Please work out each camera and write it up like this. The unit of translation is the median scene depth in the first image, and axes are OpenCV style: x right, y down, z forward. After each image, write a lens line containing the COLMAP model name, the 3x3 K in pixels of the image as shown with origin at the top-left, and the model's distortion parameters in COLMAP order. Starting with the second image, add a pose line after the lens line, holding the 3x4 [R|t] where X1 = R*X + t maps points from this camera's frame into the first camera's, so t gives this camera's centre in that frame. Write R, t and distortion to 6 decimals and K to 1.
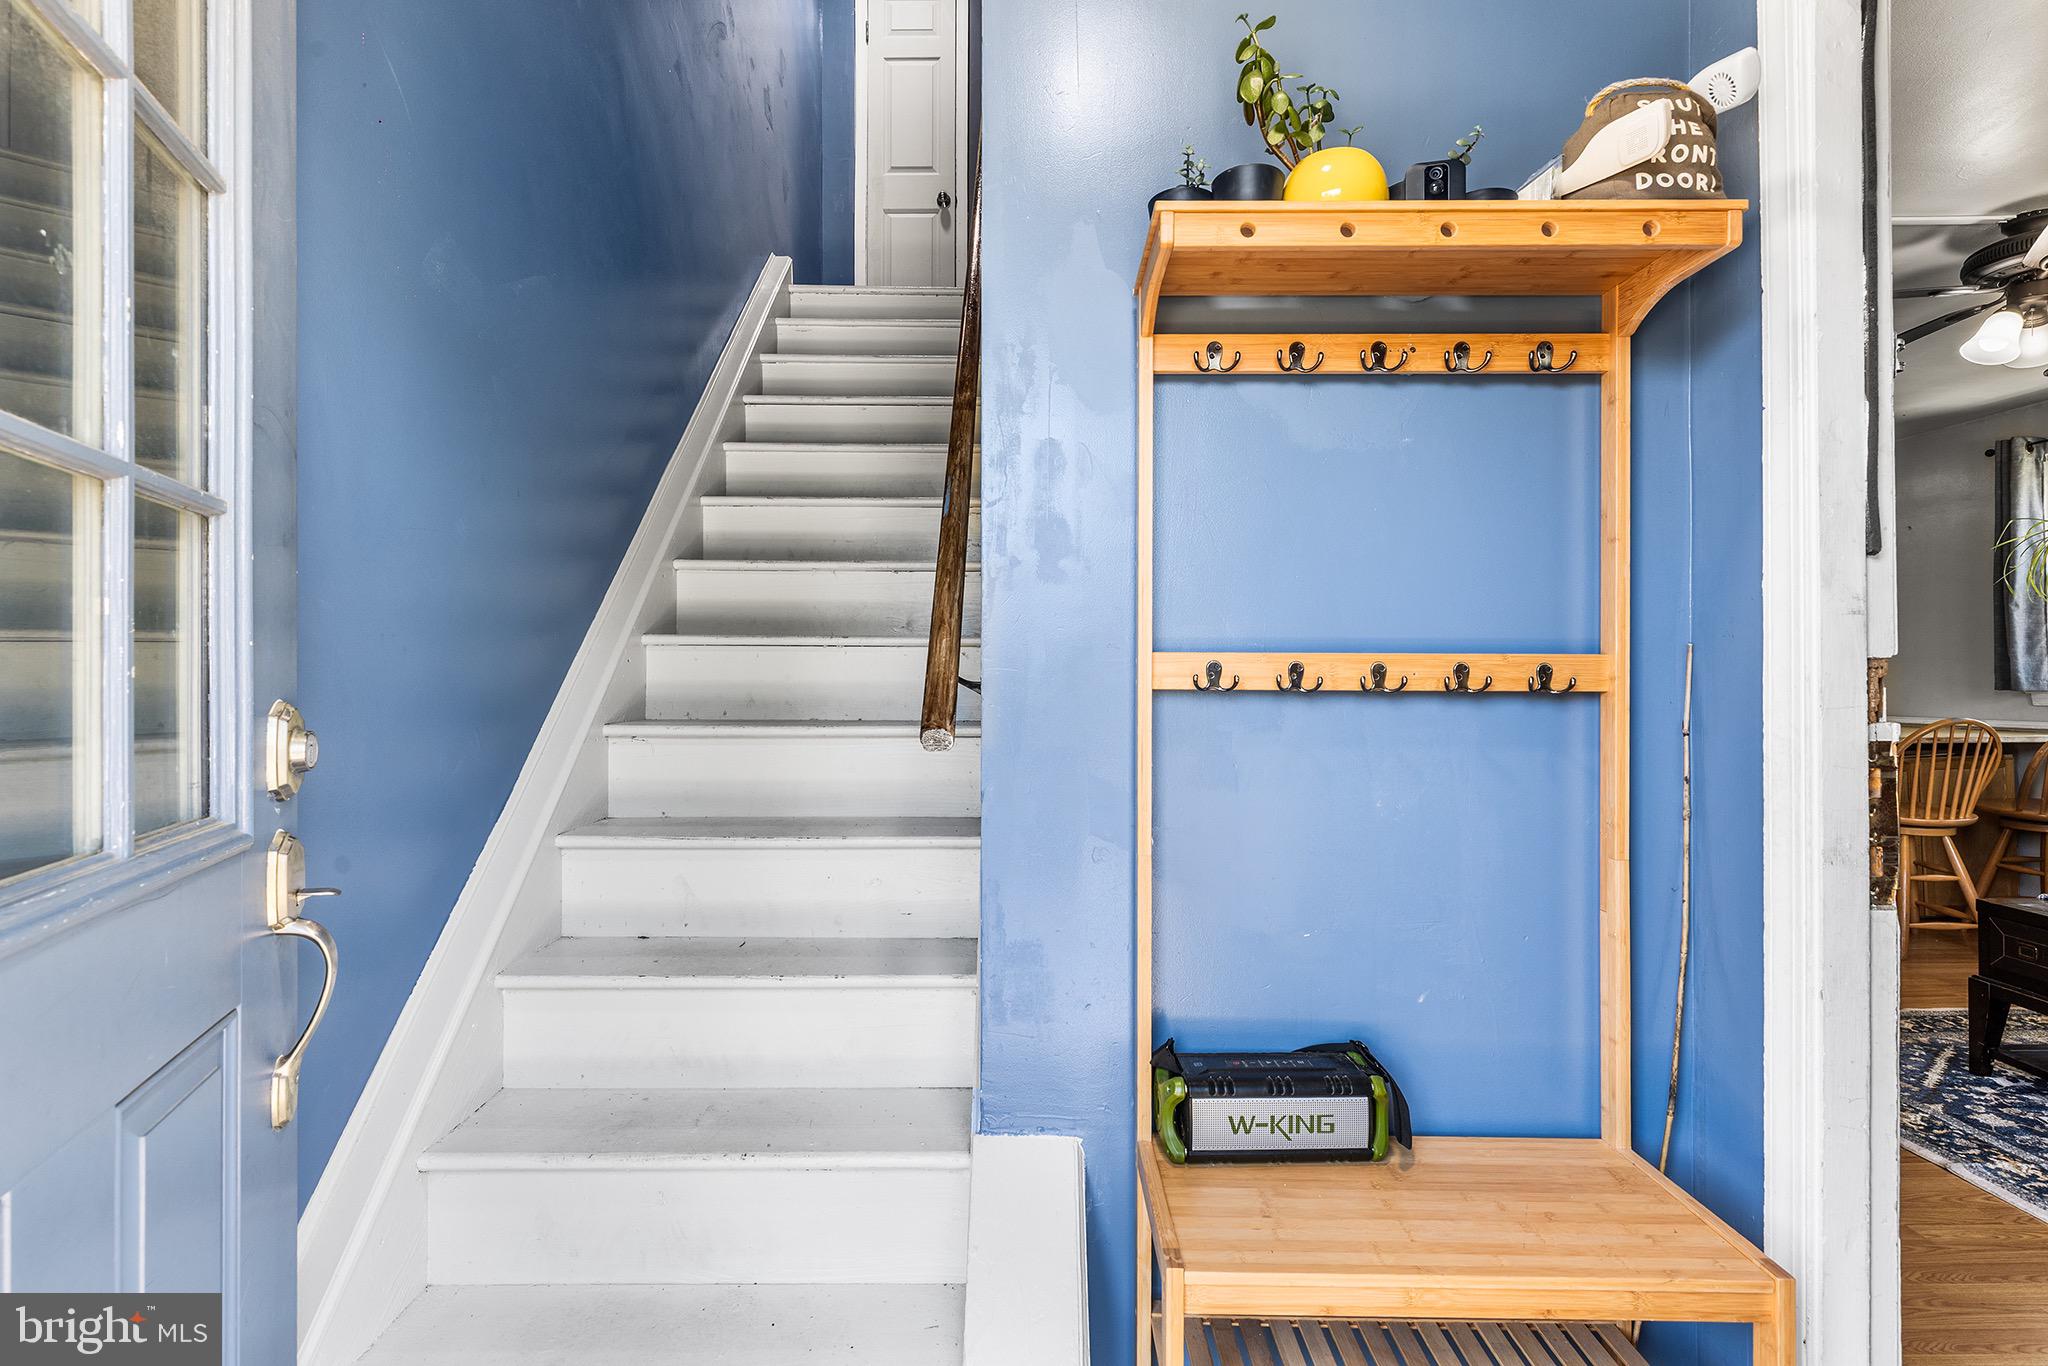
lens RADIAL K [[949.5, 0, 1022.4], [0, 949.5, 661.3], [0, 0, 1]] dist [0.000596, 0.000089]
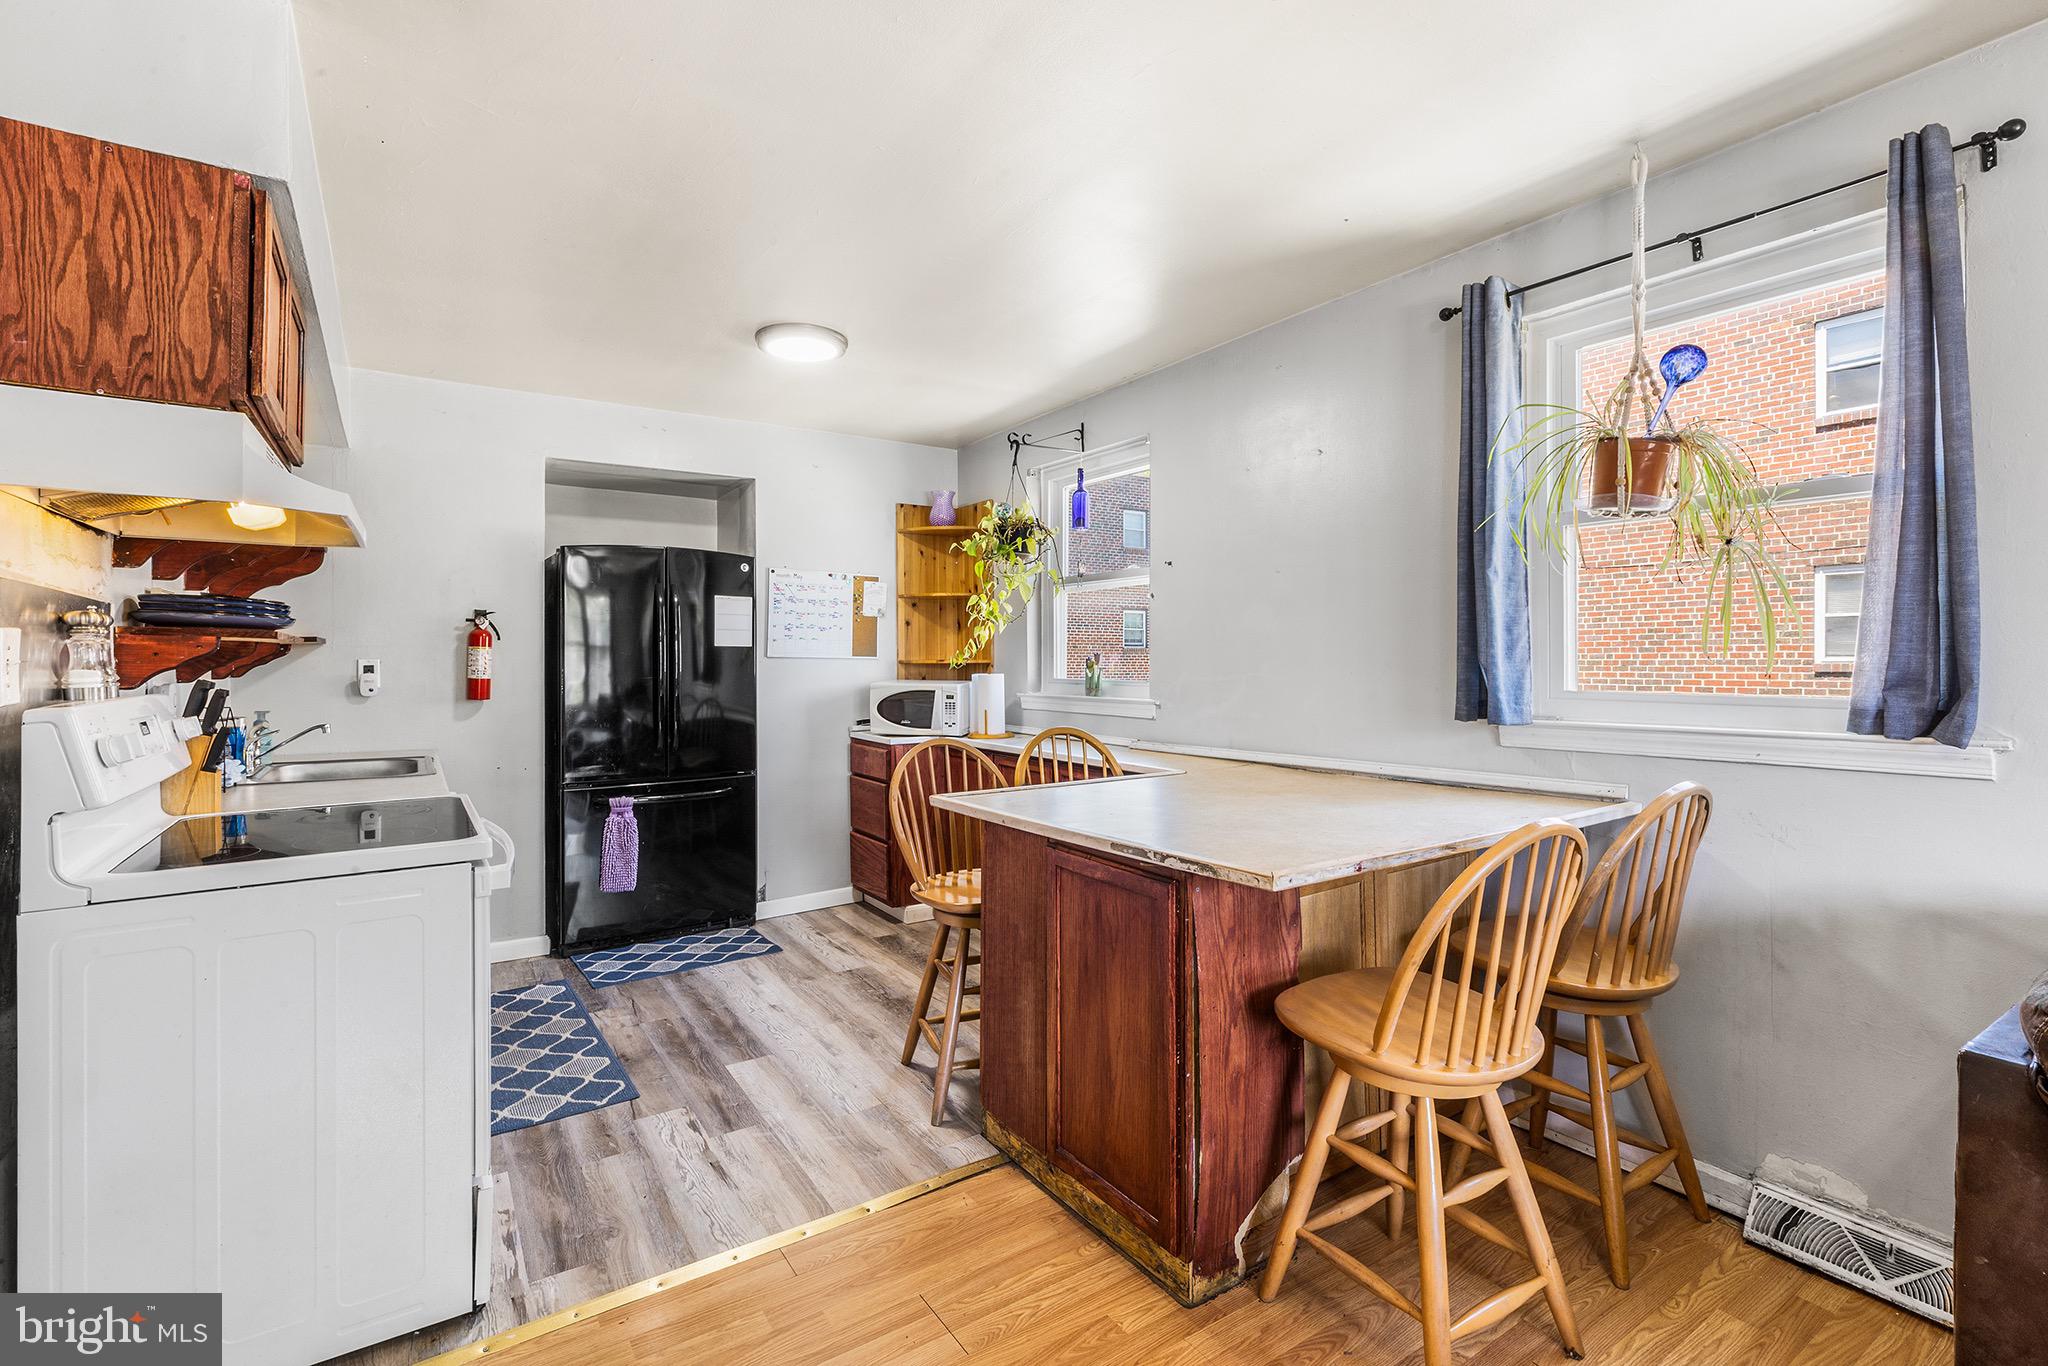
lens RADIAL K [[931.5, 0, 1021.8], [0, 931.5, 654.2], [0, 0, 1]] dist [0.000277, 0.000033]
pose [[0.837369, 0.001104, 0.546637, 0.811095], [-0.002277, 0.999996, 0.001468, -0.017610], [-0.546633, -0.002474, 0.837369, 1.102090]]
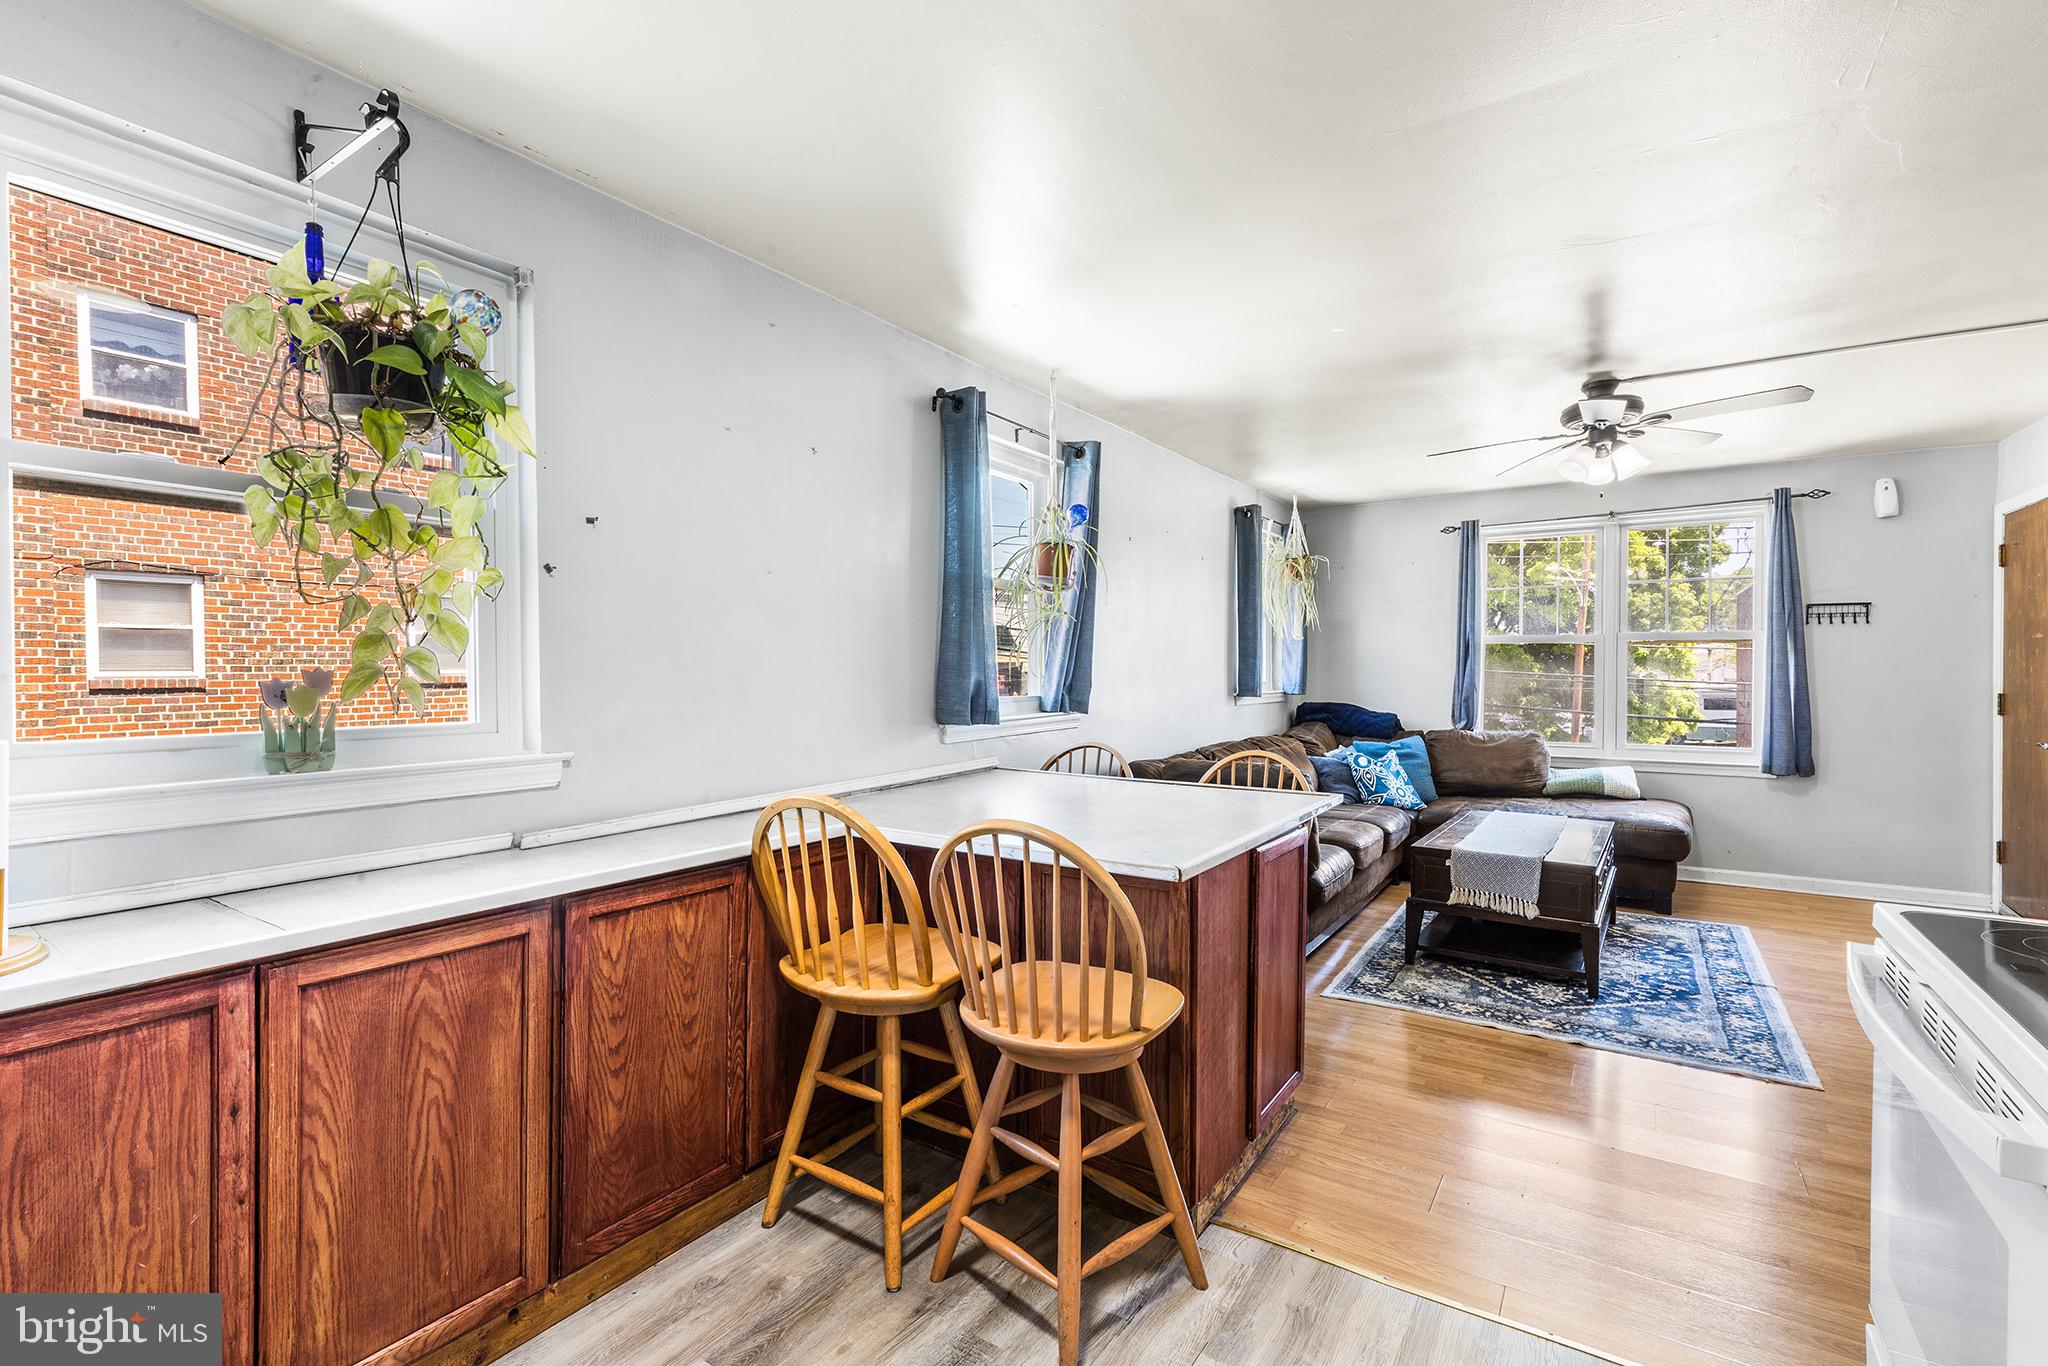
lens RADIAL K [[927.4, 0, 1029.1], [0, 927.4, 683.5], [0, 0, 1]] dist [0.003857, 0.000164]
pose [[-0.832763, -0.008223, 0.553569, 0.965063], [-0.003848, 0.999952, 0.009065, -0.015035], [-0.553616, 0.005418, -0.832754, 2.567408]]
